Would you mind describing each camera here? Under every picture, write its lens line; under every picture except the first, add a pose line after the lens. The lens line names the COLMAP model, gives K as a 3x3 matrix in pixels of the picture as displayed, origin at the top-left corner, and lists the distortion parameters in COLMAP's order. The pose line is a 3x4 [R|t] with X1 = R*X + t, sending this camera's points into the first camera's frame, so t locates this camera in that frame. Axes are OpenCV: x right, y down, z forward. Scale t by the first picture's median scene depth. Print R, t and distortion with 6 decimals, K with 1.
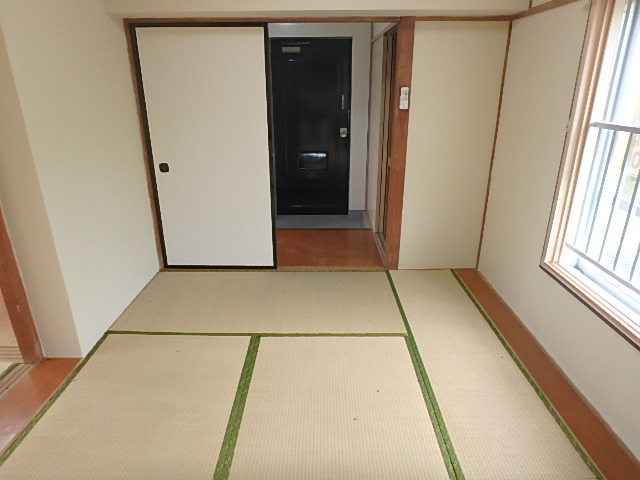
lens RADIAL K [[400.1, 0, 319.3], [0, 400.1, 232.6], [0, 0, 1]] dist [-0.019346, -0.000916]
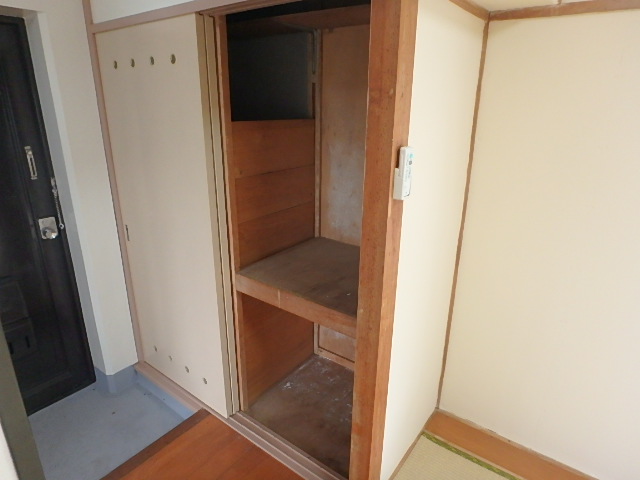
lens RADIAL K [[400.1, 0, 319.3], [0, 400.1, 232.6], [0, 0, 1]] dist [-0.019346, -0.000916]
pose [[0.600148, -0.246049, 0.761106, -0.162859], [0.271459, 0.957695, 0.095551, -0.340849], [-0.752418, 0.149265, 0.641551, 0.801964]]
